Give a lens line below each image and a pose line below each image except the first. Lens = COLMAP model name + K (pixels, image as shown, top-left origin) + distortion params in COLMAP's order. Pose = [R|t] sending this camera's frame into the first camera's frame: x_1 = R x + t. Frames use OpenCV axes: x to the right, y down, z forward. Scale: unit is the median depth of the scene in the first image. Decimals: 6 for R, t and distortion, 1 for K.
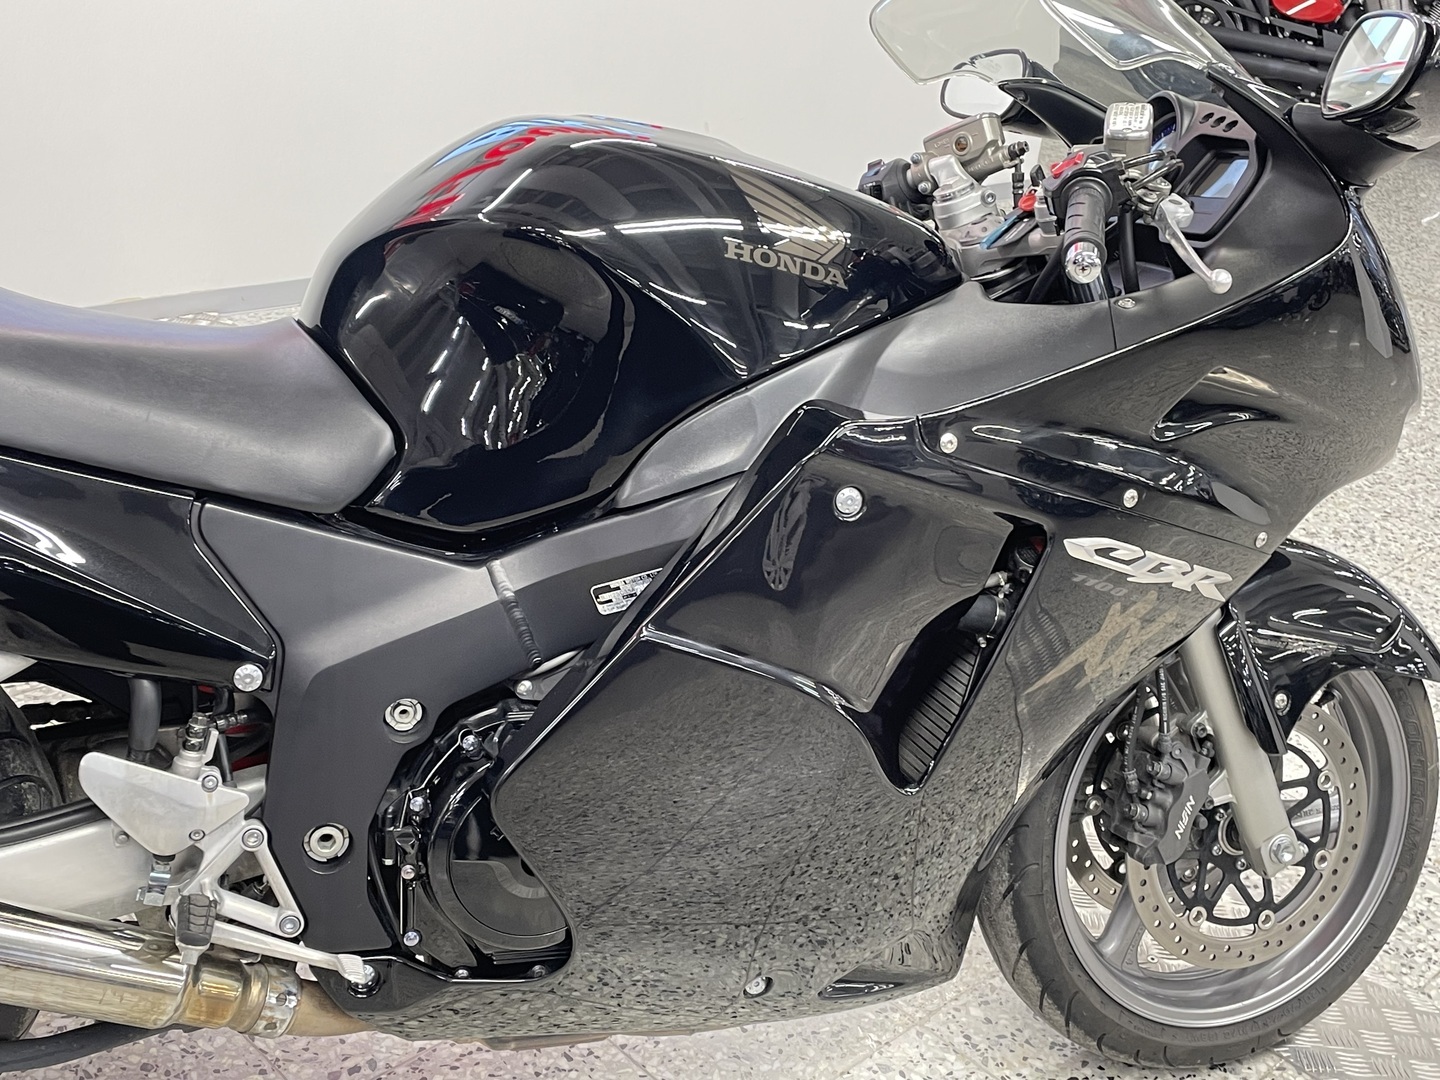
lens RADIAL K [[1691.8, 0, 731.6], [0, 1691.8, 524.4], [0, 0, 1]] dist [0.092190, -0.033353]
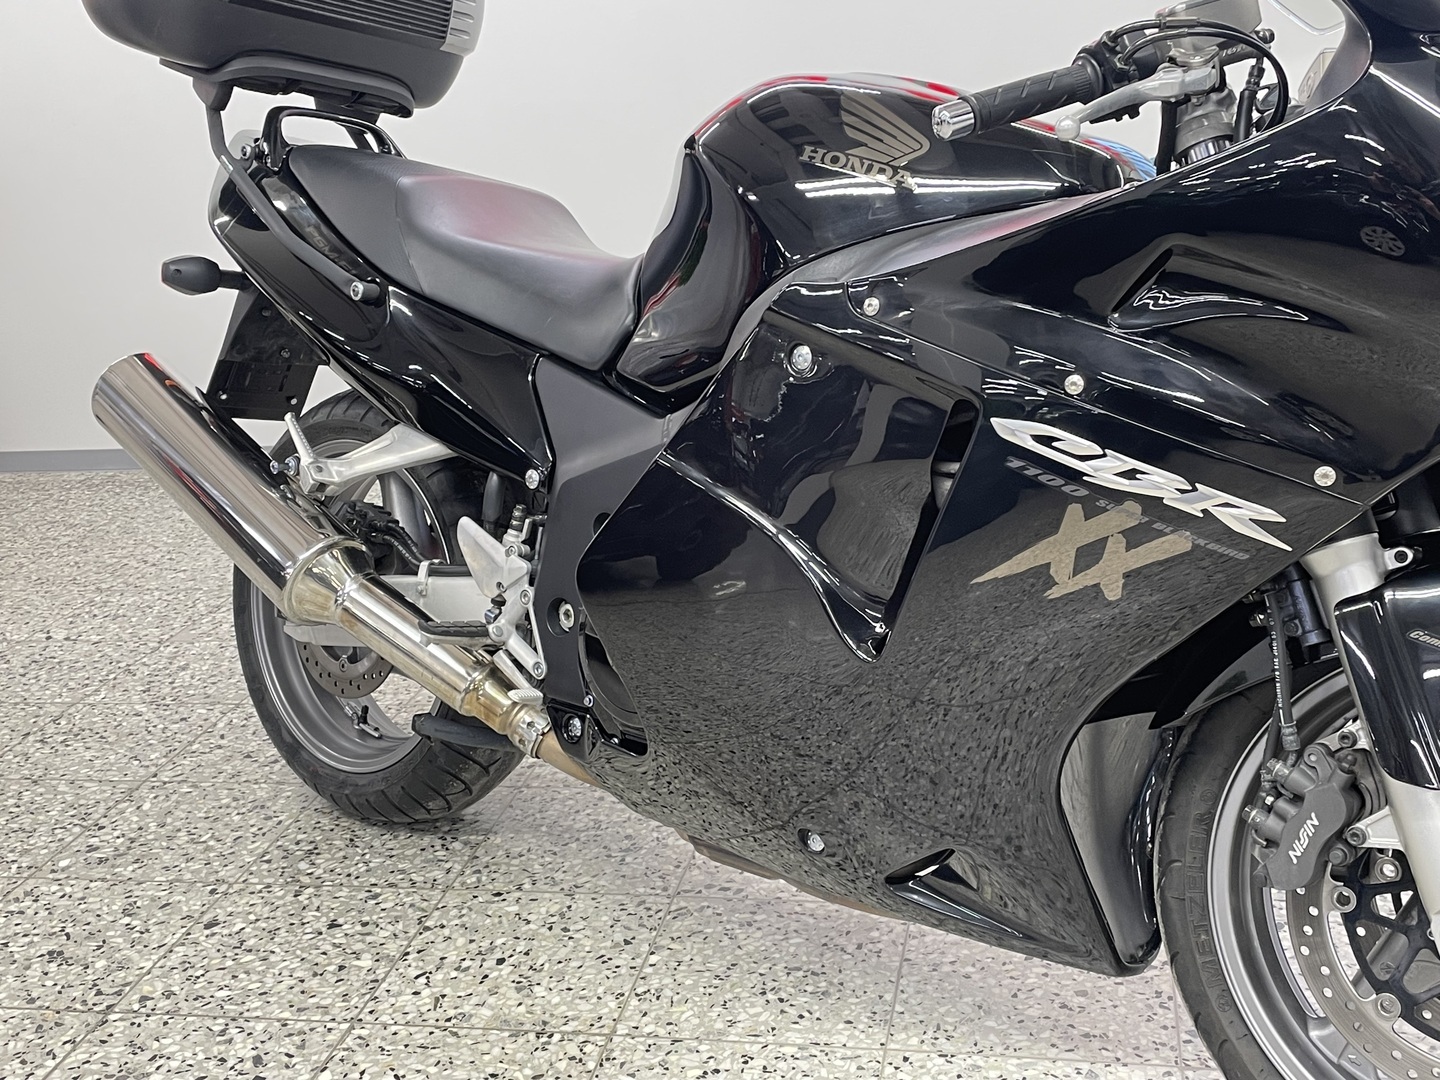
lens RADIAL K [[1704.2, 0, 720.0], [0, 1704.2, 540.0], [0, 0, 1]] dist [0.087760, -0.091019]
pose [[0.530768, 0.090315, -0.842691, 0.909185], [-0.222675, 0.974234, -0.035839, 0.141555], [0.817742, 0.206668, 0.537203, 0.341148]]
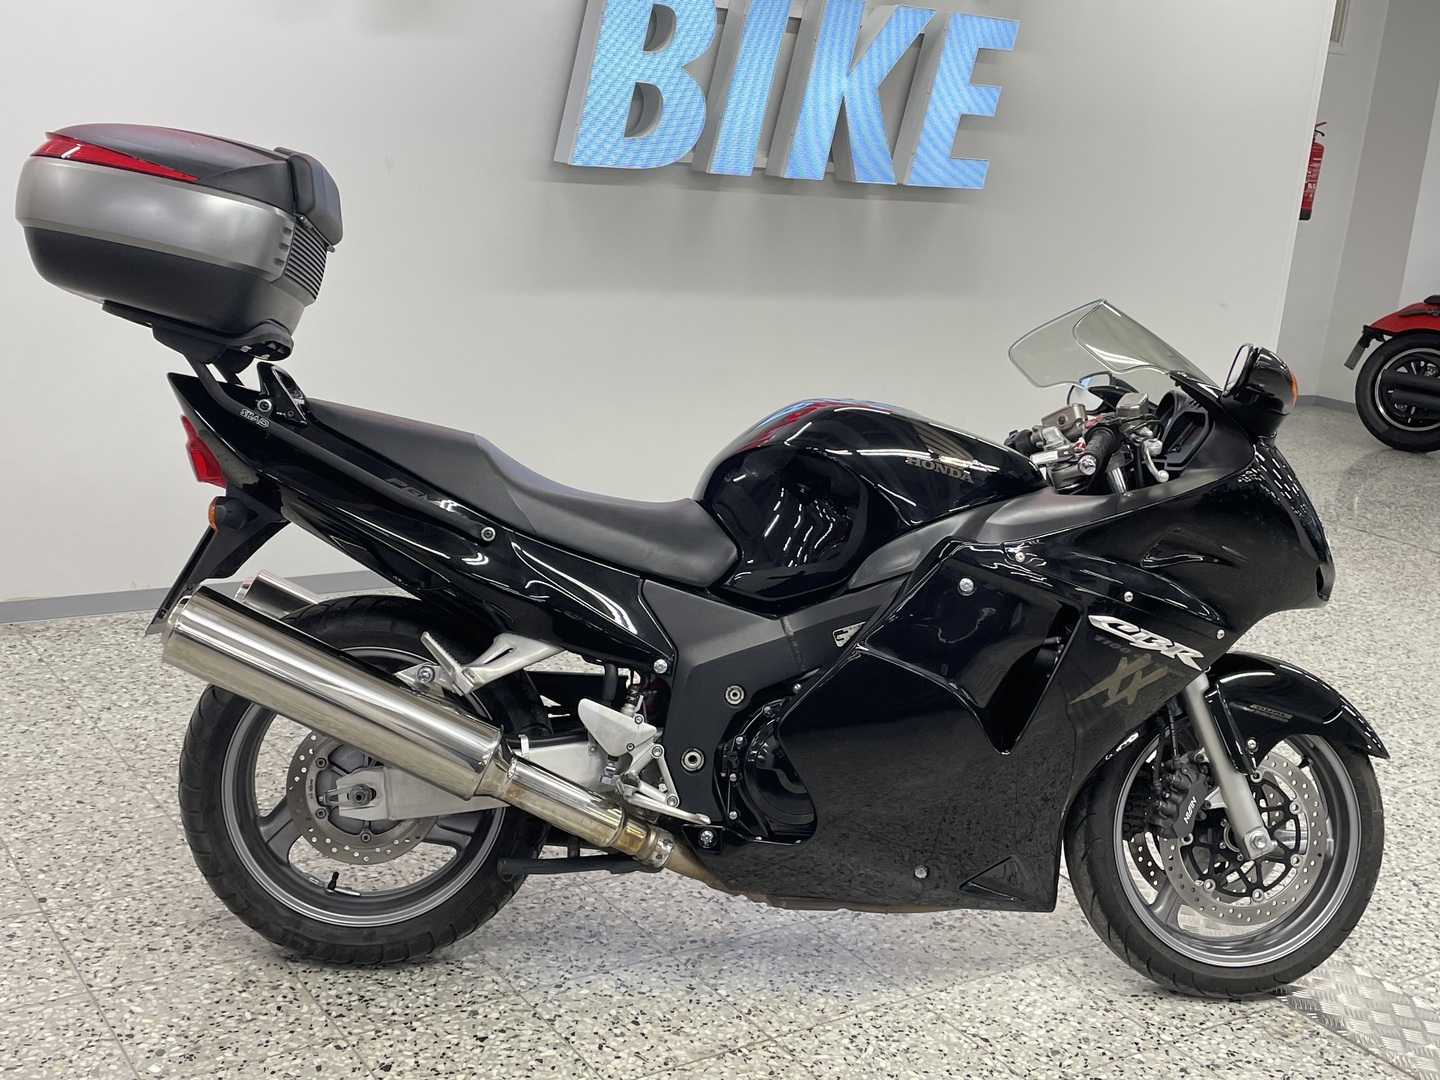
lens RADIAL K [[1704.2, 0, 720.0], [0, 1704.2, 540.0], [0, 0, 1]] dist [0.087760, -0.091019]
pose [[0.981208, 0.015458, -0.192330, 0.152193], [-0.053347, 0.979664, -0.193421, 0.298354], [0.185429, 0.200046, 0.962080, -0.854779]]
